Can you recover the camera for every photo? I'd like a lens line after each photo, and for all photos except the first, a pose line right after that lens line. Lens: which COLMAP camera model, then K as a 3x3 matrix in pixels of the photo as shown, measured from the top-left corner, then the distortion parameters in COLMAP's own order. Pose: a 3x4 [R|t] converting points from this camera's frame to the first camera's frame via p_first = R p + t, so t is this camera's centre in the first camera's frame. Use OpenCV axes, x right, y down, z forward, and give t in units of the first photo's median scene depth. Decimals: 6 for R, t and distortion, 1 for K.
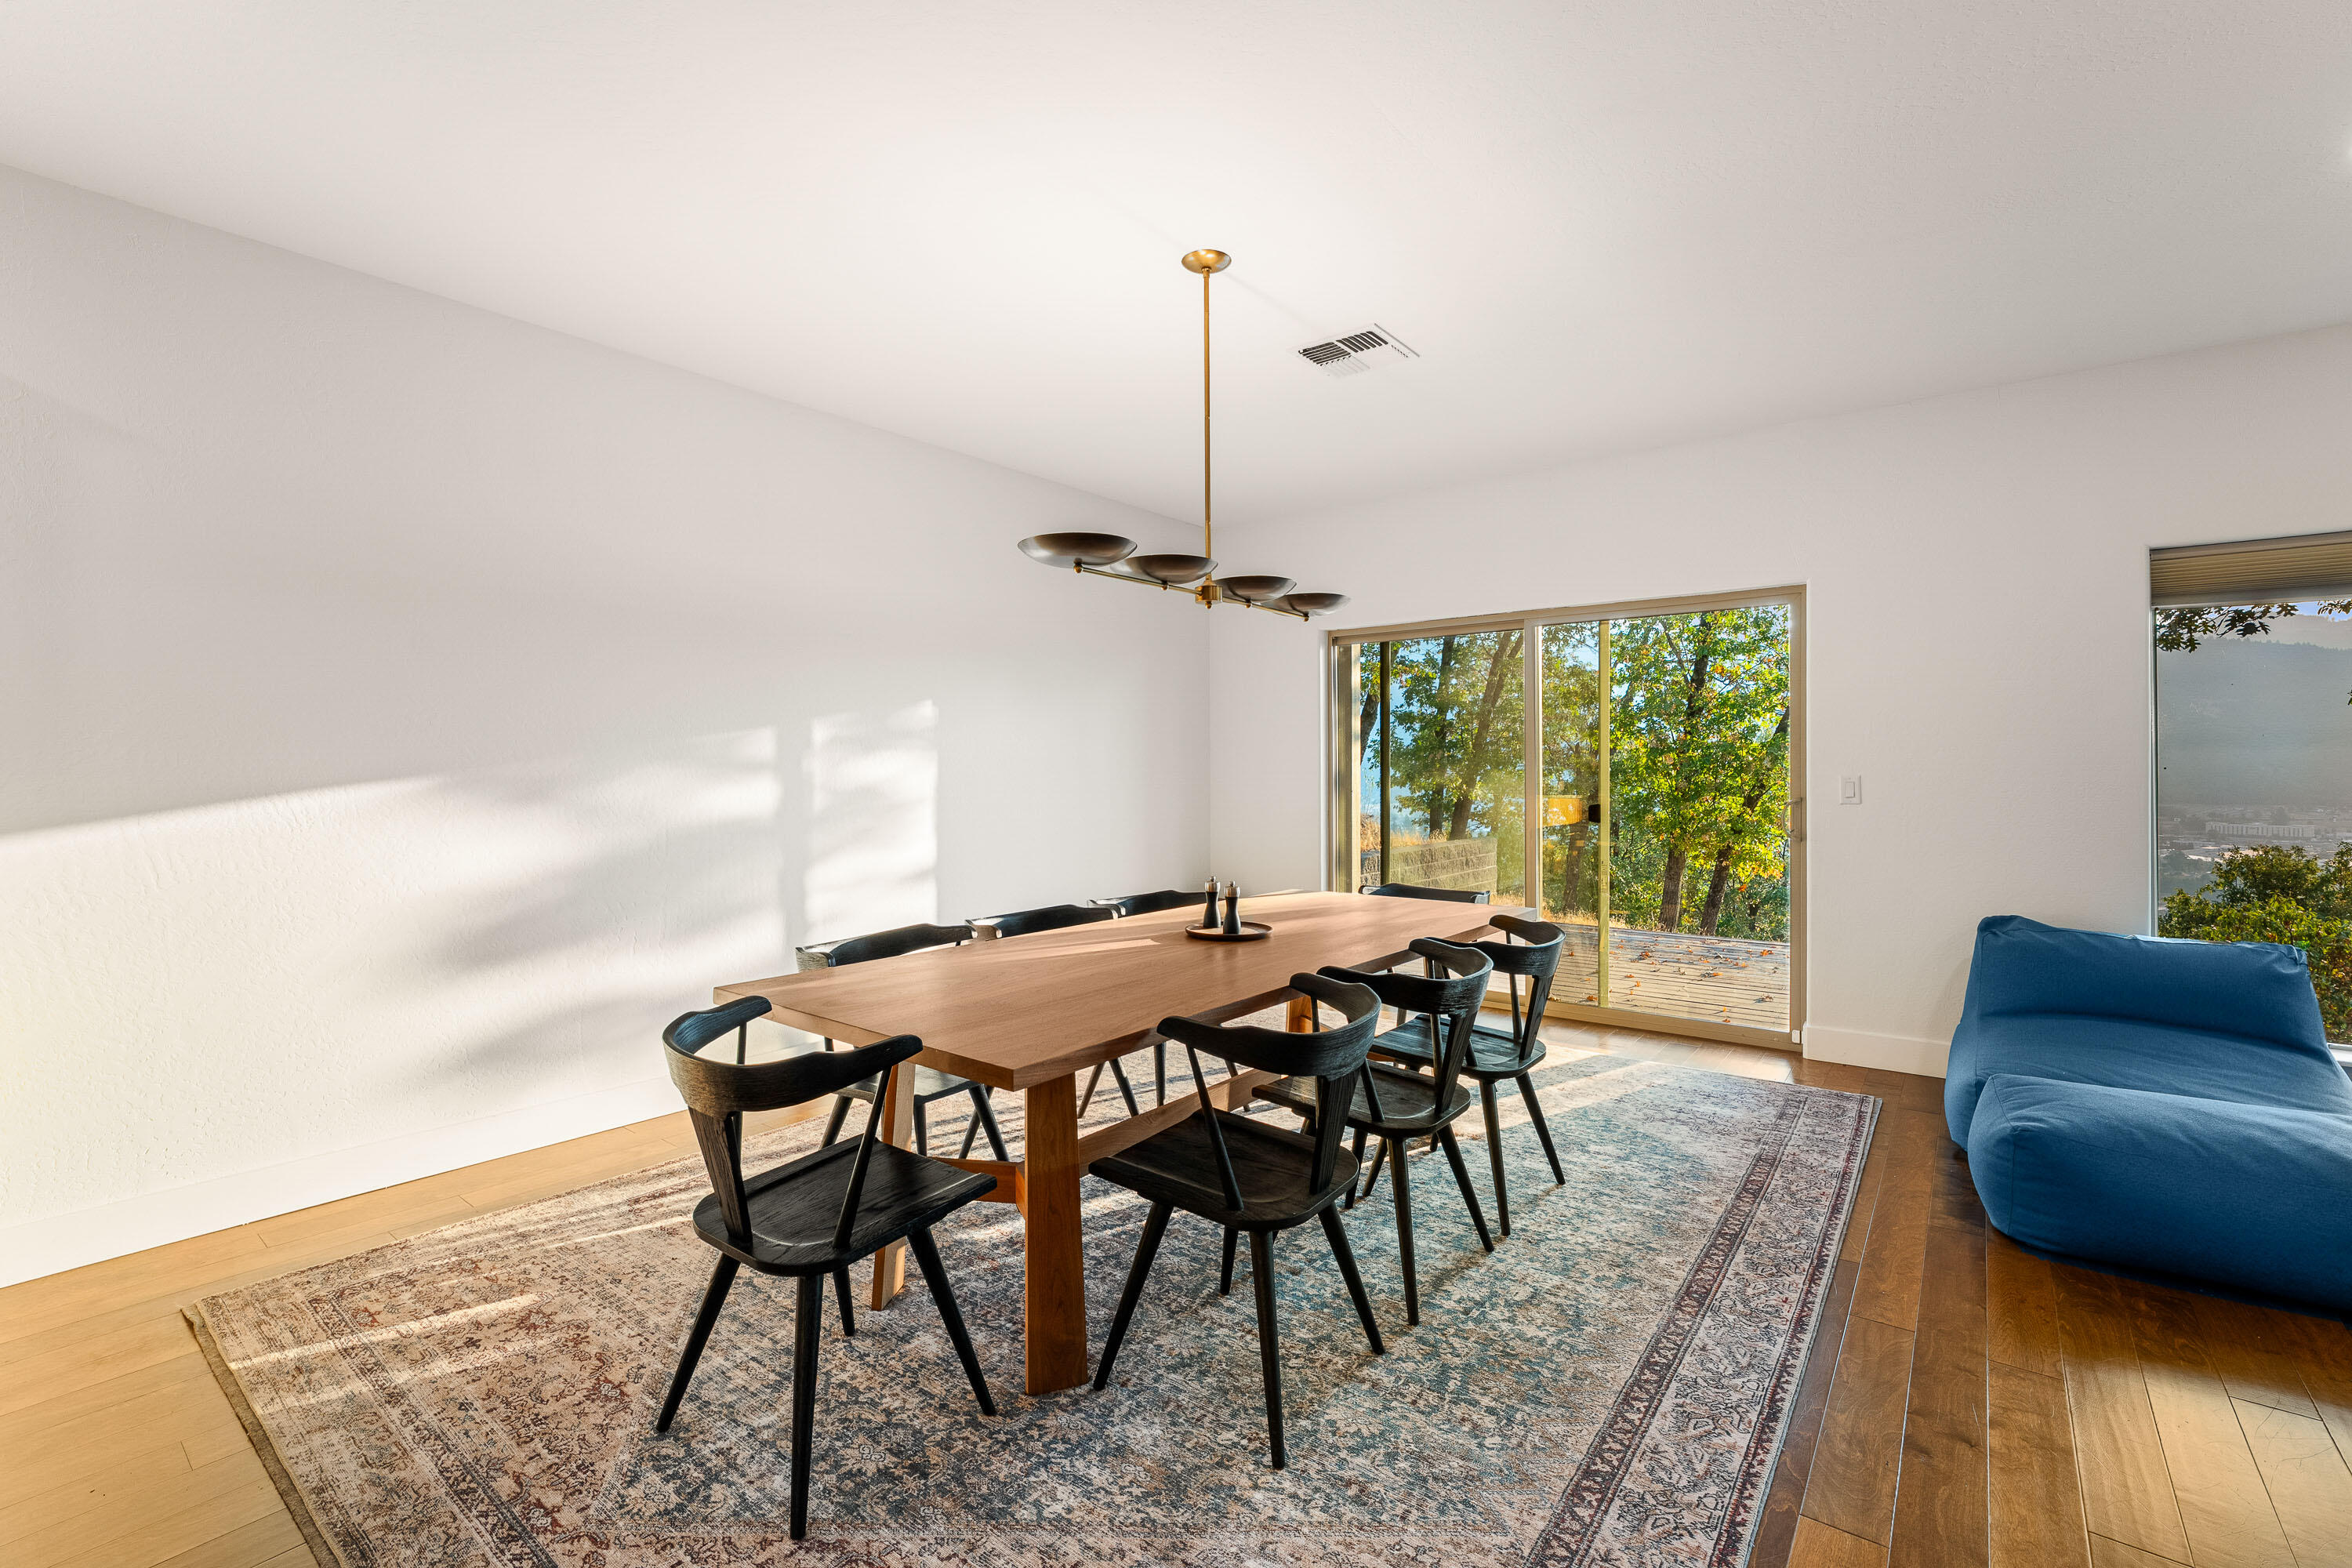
lens RADIAL K [[1012.6, 0, 1154.1], [0, 1012.6, 777.7], [0, 0, 1]] dist [-0.009240, 0.002051]
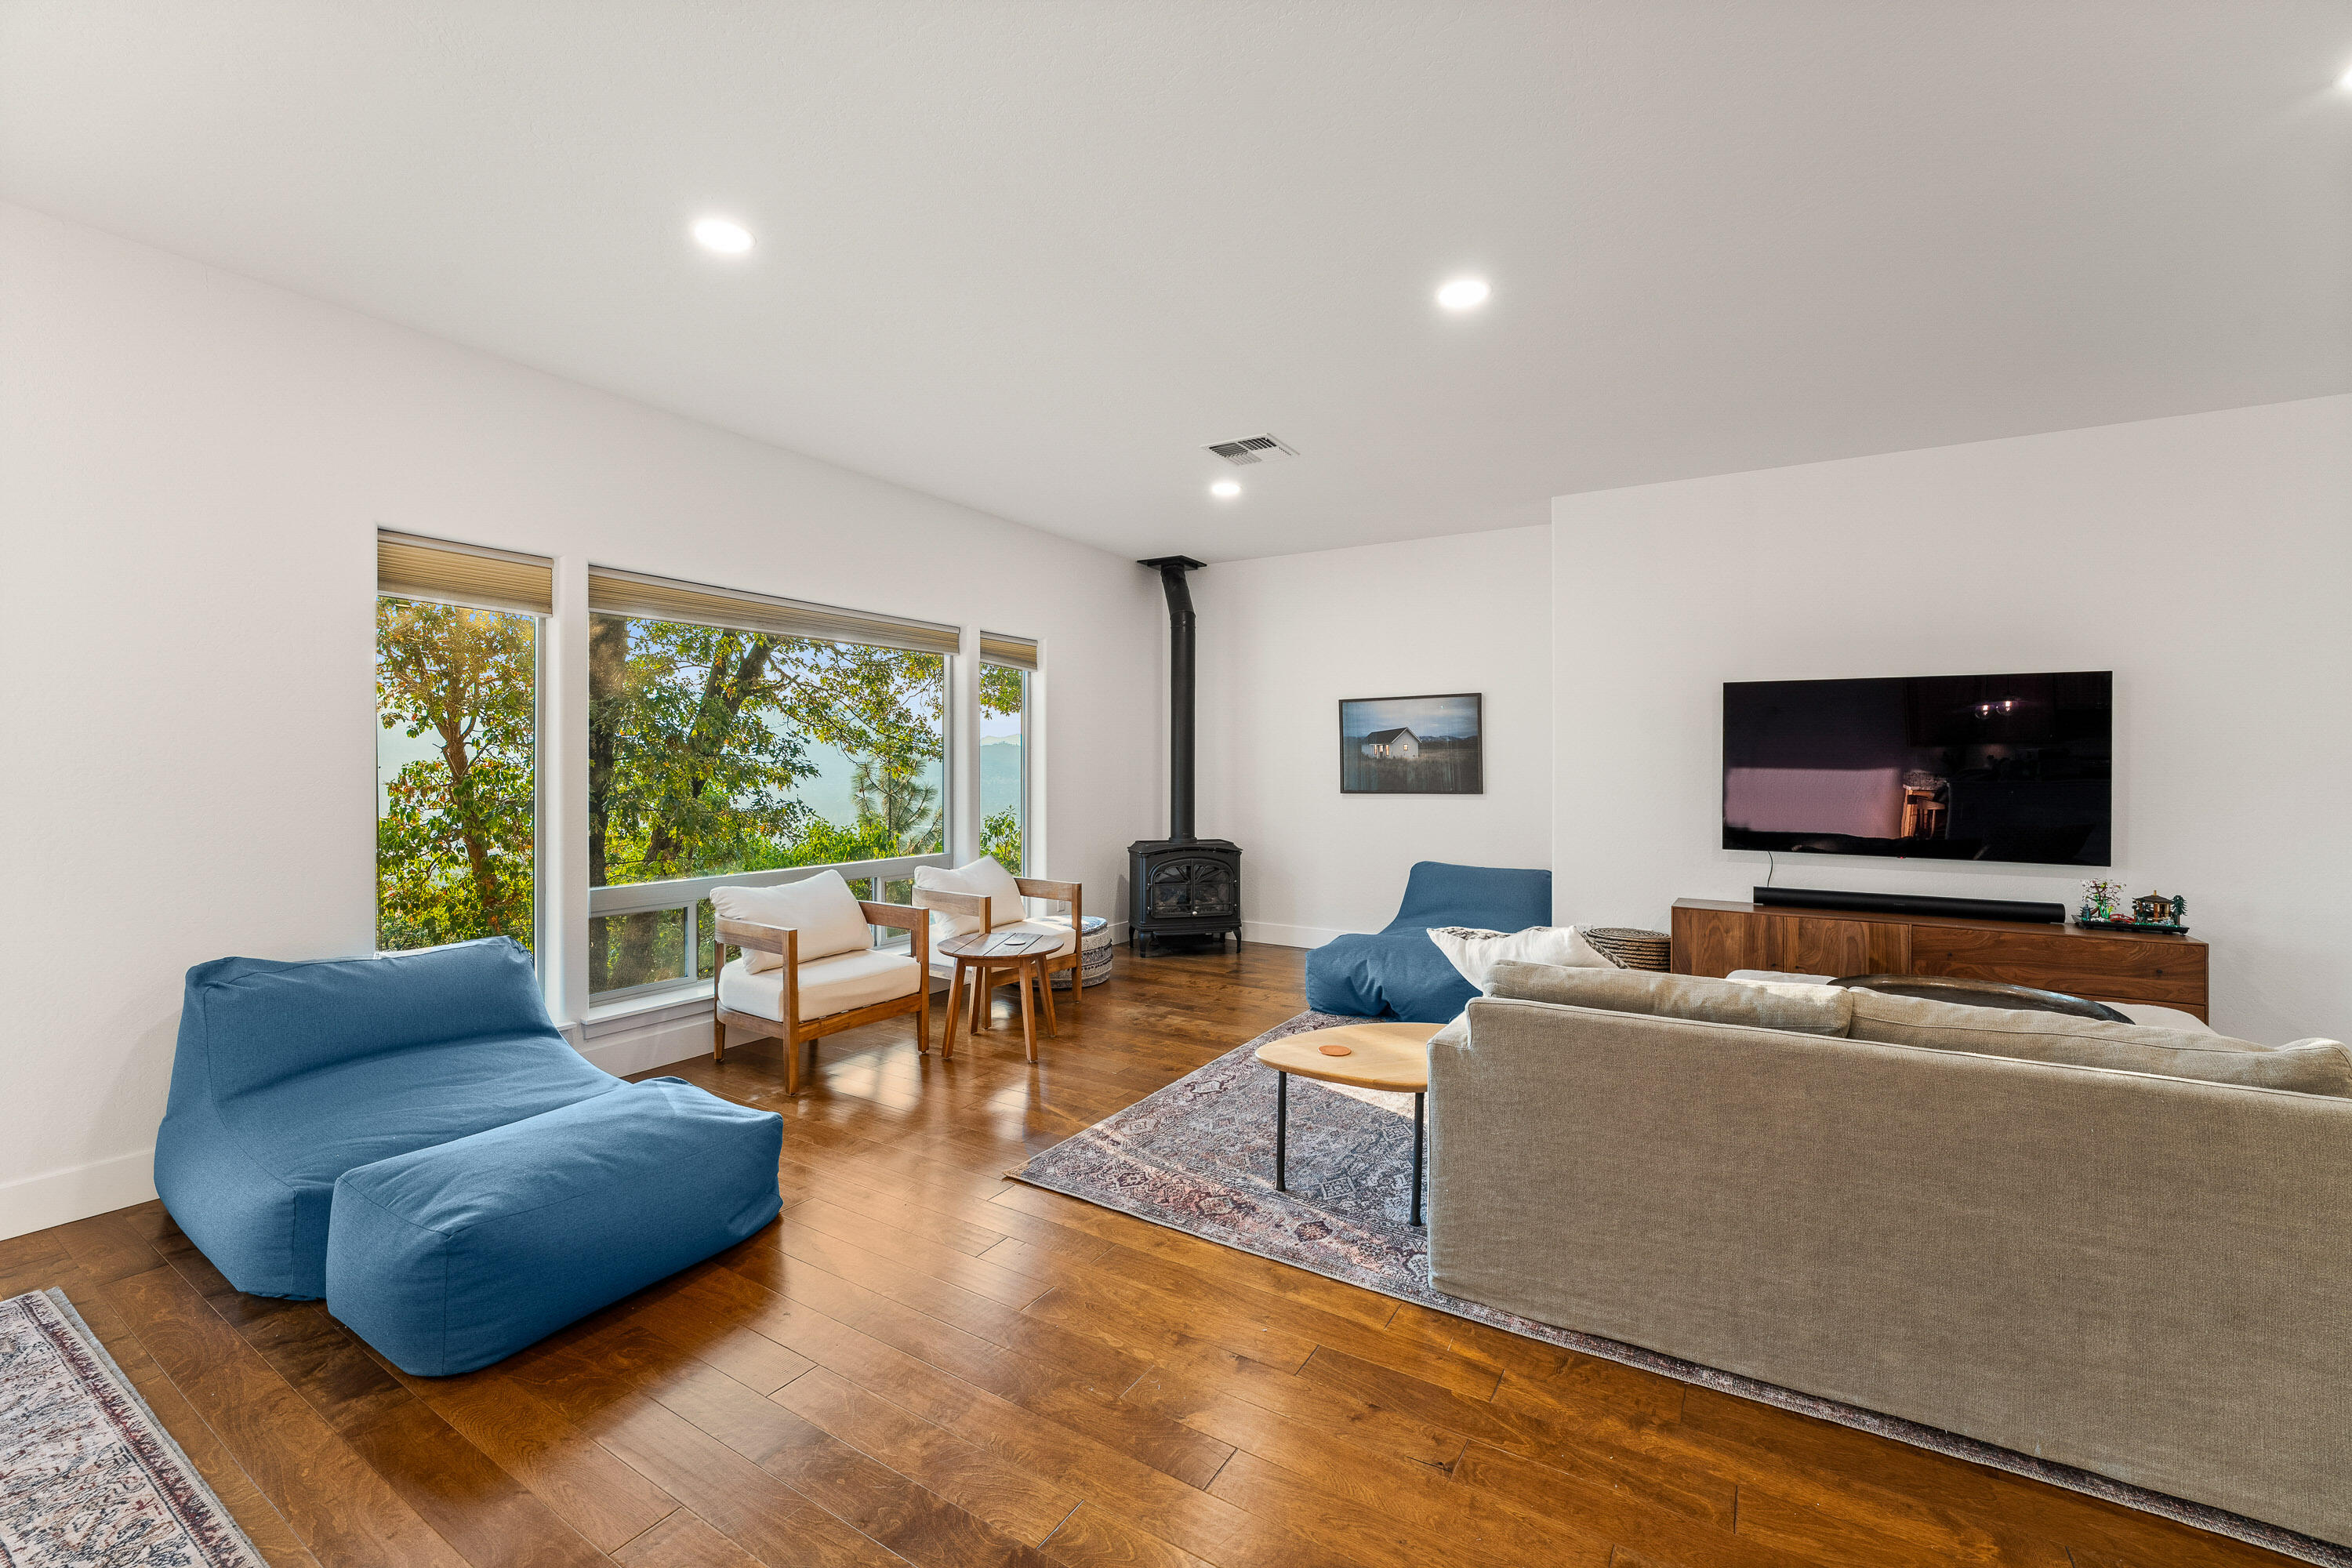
lens RADIAL K [[965.1, 0, 1180.7], [0, 965.1, 765.3], [0, 0, 1]] dist [-0.013241, 0.002931]
pose [[-0.129050, 0.004801, 0.991626, 0.046376], [0.003106, 0.999985, -0.004437, -0.006200], [-0.991633, 0.002508, -0.129063, 0.488816]]
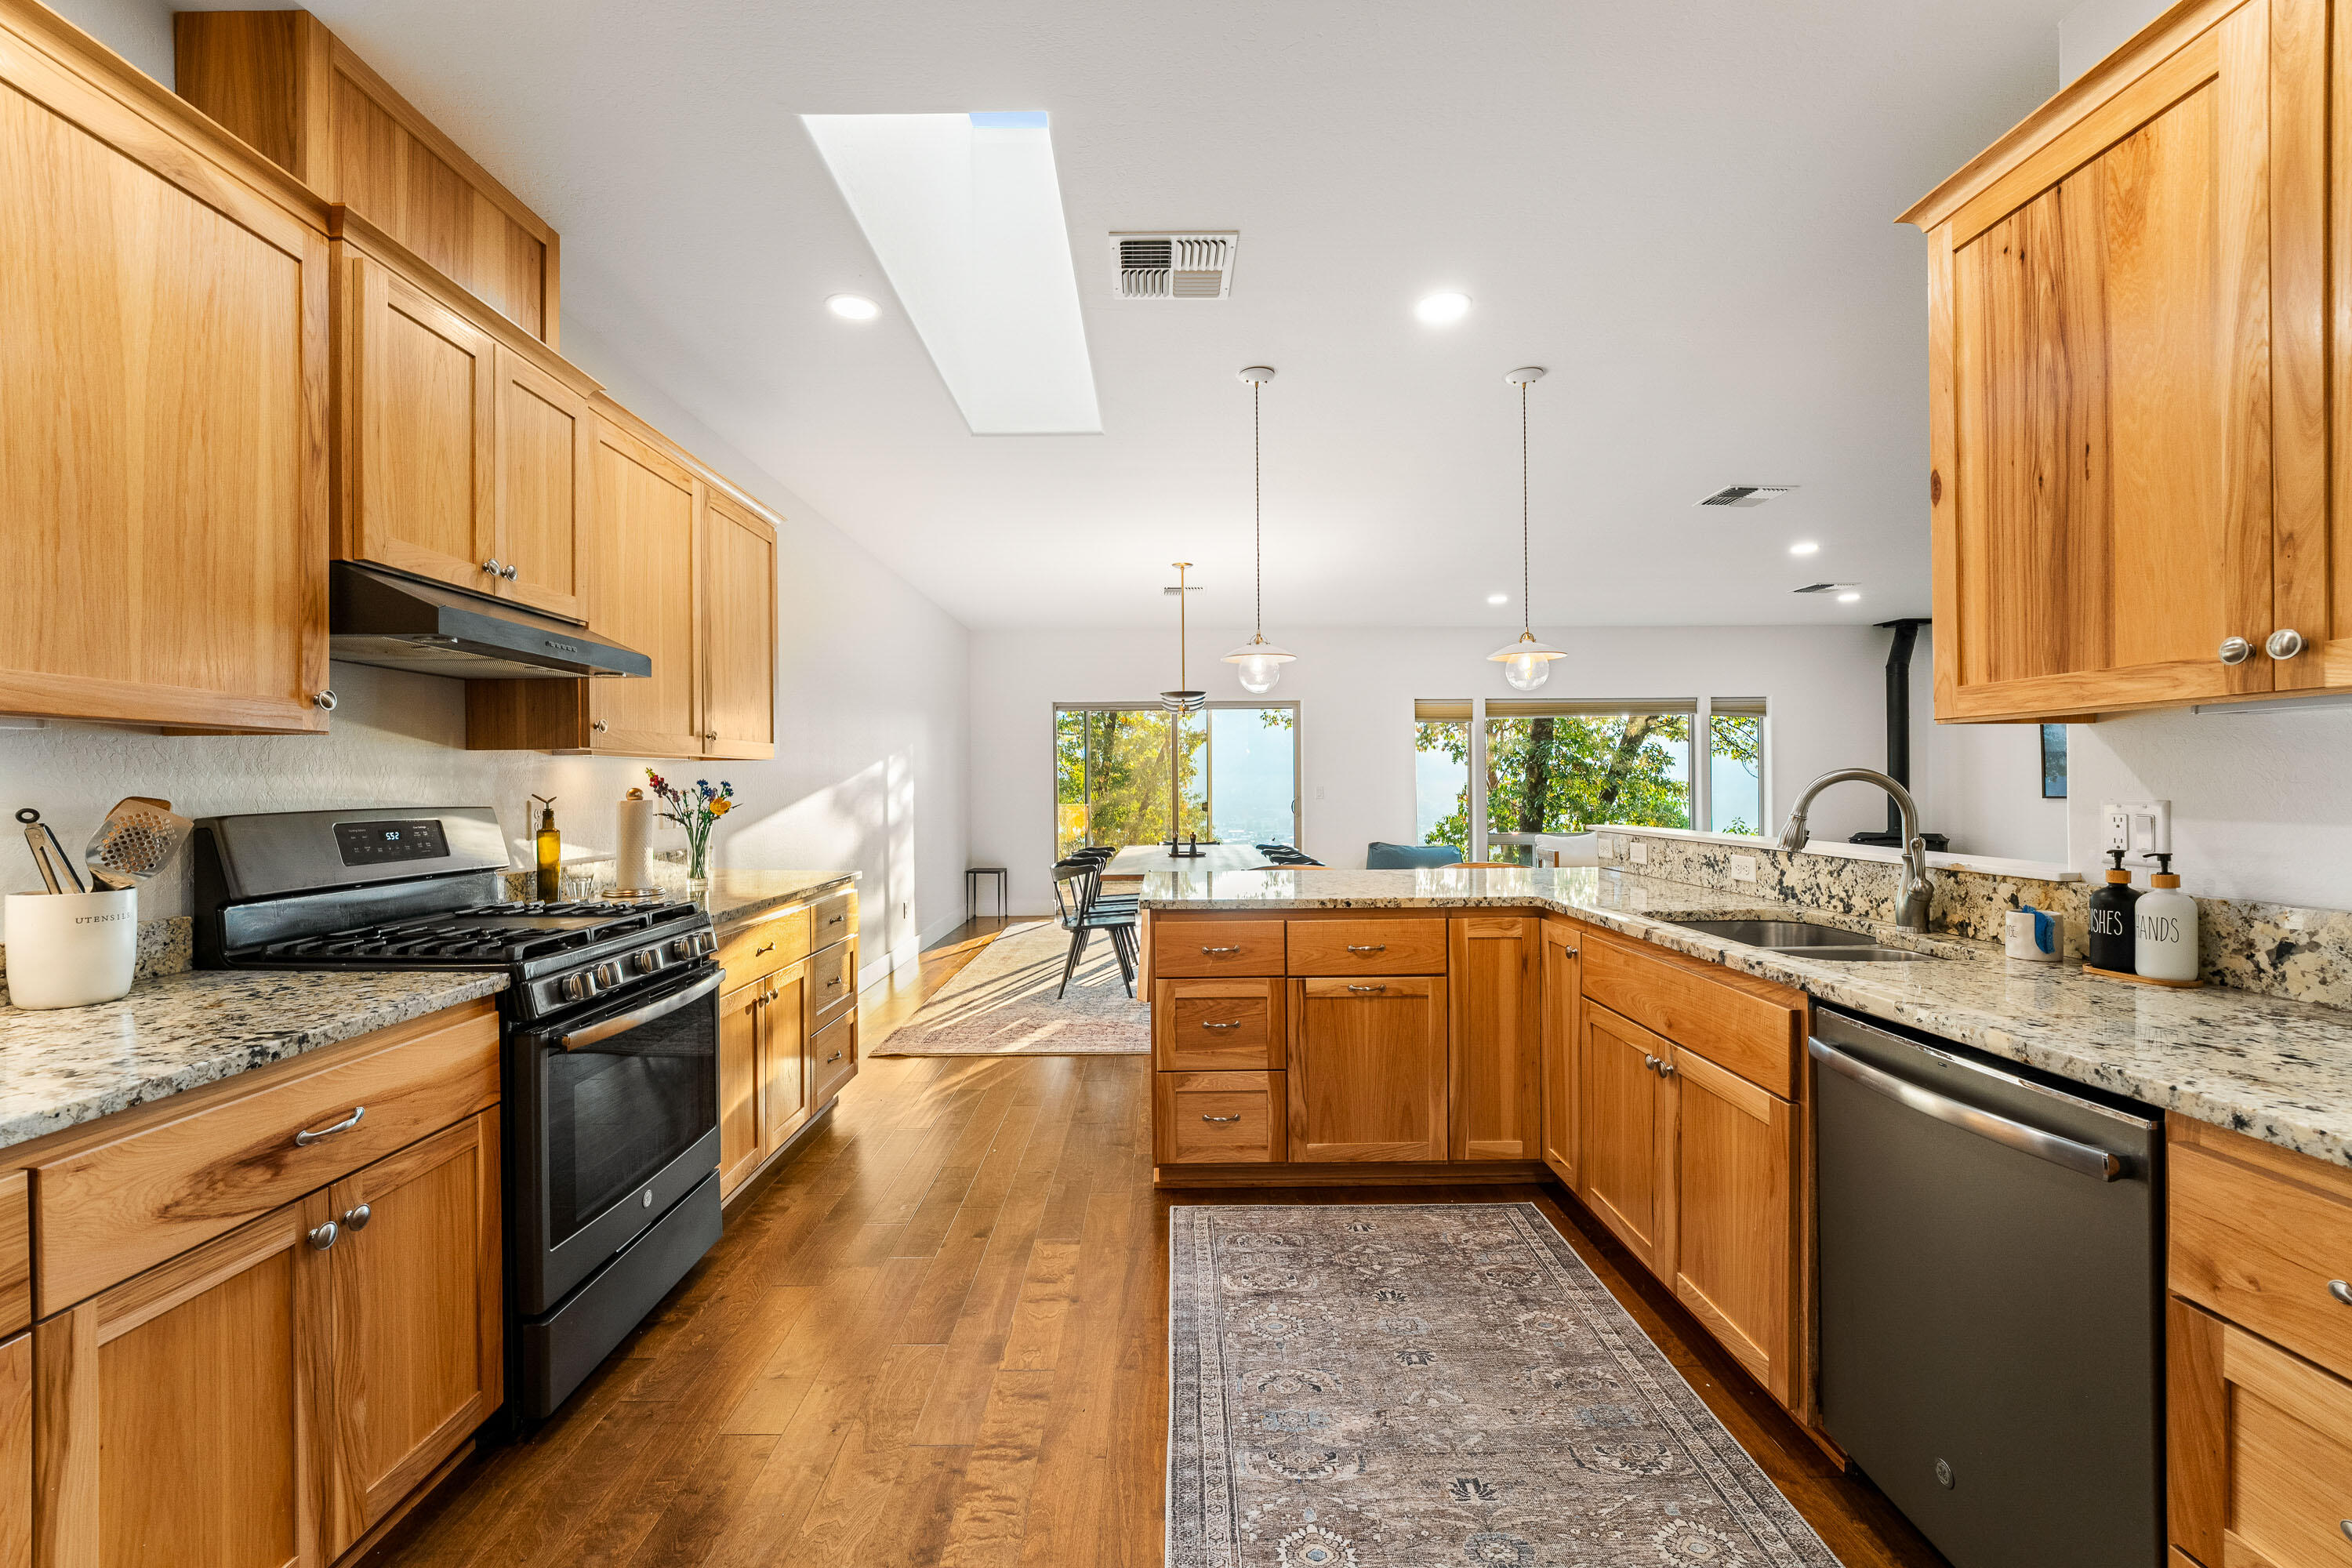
lens RADIAL K [[965.1, 0, 1181.0], [0, 965.1, 782.6], [0, 0, 1]] dist [-0.013241, 0.002931]
pose [[0.774919, -0.000005, 0.632061, -1.369079], [0.007976, 0.999920, -0.009772, 0.012232], [-0.632011, 0.012614, 0.774857, -0.715726]]
